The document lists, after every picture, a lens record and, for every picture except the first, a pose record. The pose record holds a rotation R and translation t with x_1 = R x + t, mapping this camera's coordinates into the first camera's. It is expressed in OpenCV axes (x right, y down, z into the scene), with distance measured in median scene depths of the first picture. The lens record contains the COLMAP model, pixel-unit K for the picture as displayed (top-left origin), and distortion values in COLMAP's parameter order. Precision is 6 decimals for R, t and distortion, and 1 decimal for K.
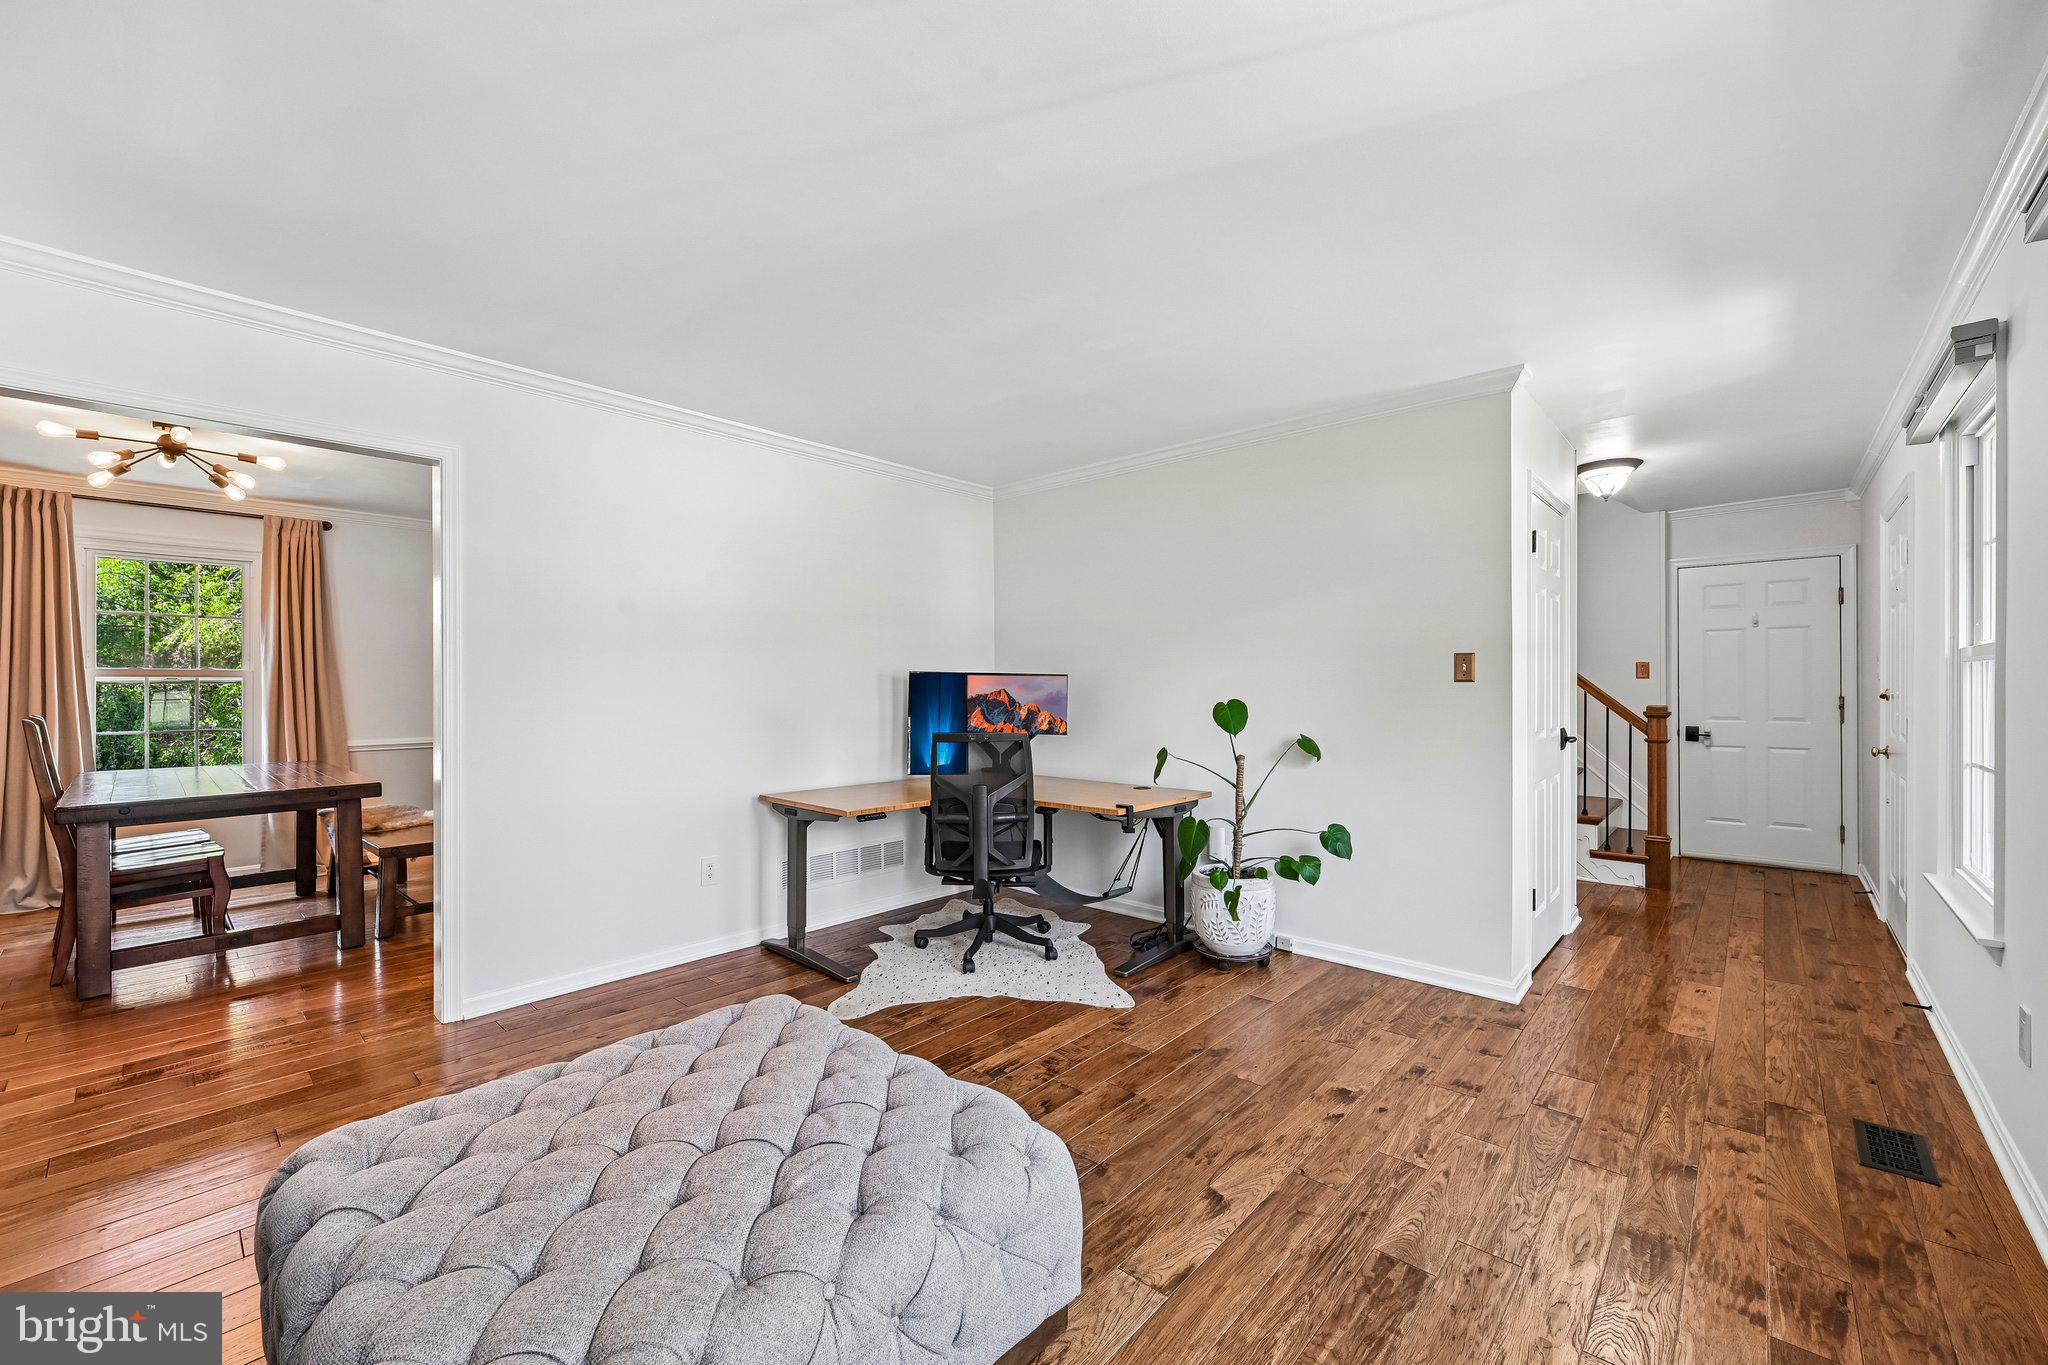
lens RADIAL K [[806.7, 0, 1040.5], [0, 806.7, 685.5], [0, 0, 1]] dist [0.000929, 0.000198]
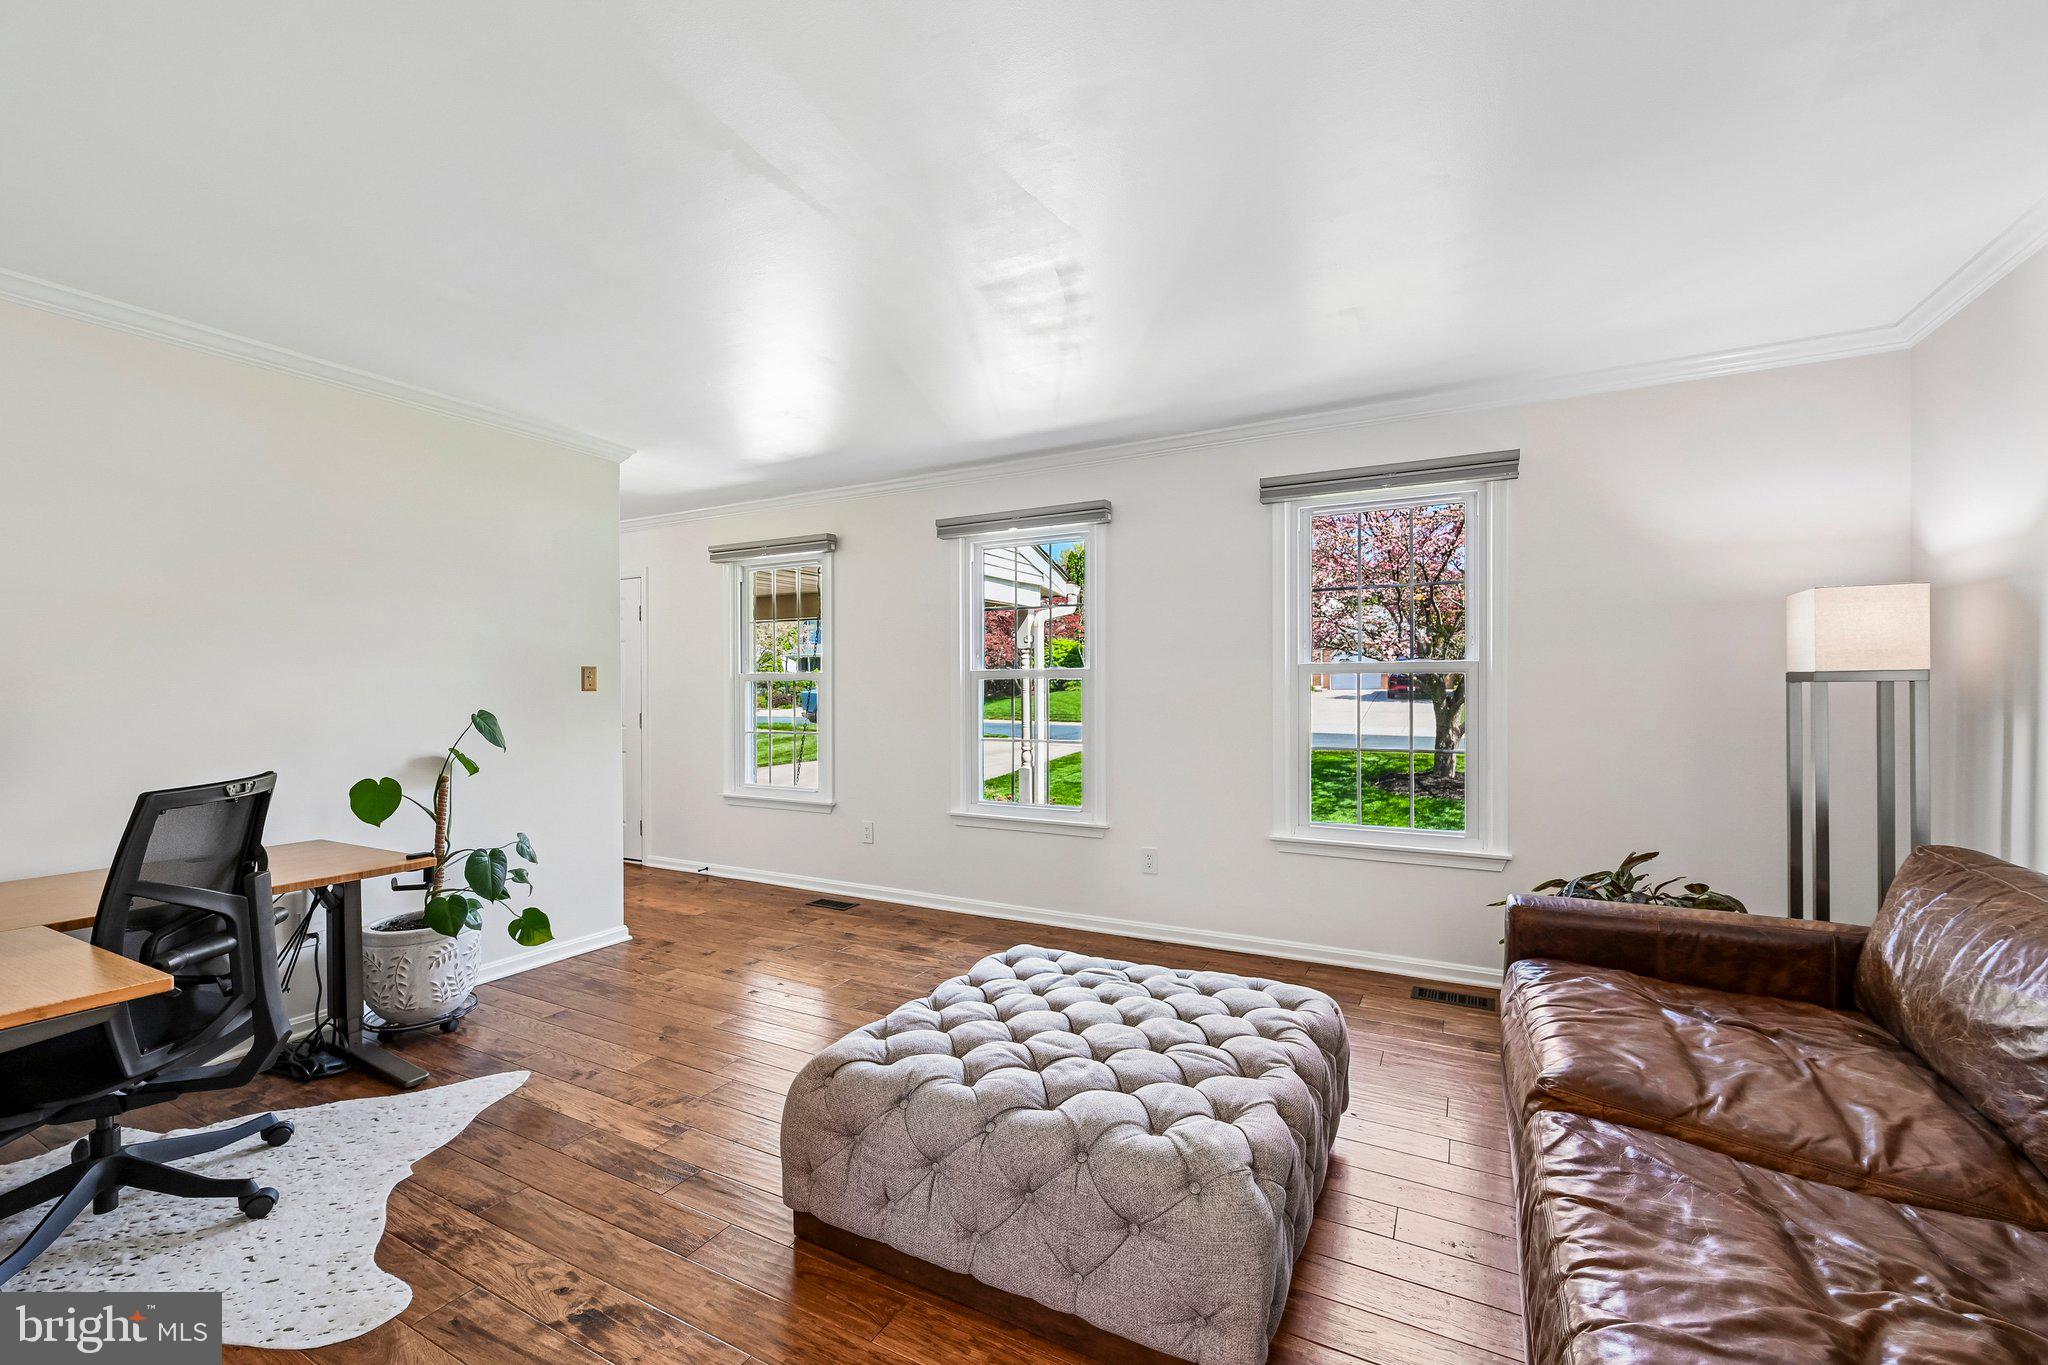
lens RADIAL K [[806.7, 0, 1040.5], [0, 806.7, 685.5], [0, 0, 1]] dist [0.000929, 0.000198]
pose [[-0.237871, 0.005225, 0.971283, -0.897641], [0.001153, 0.999986, -0.005097, -0.007349], [-0.971296, -0.000093, -0.237873, 0.716767]]
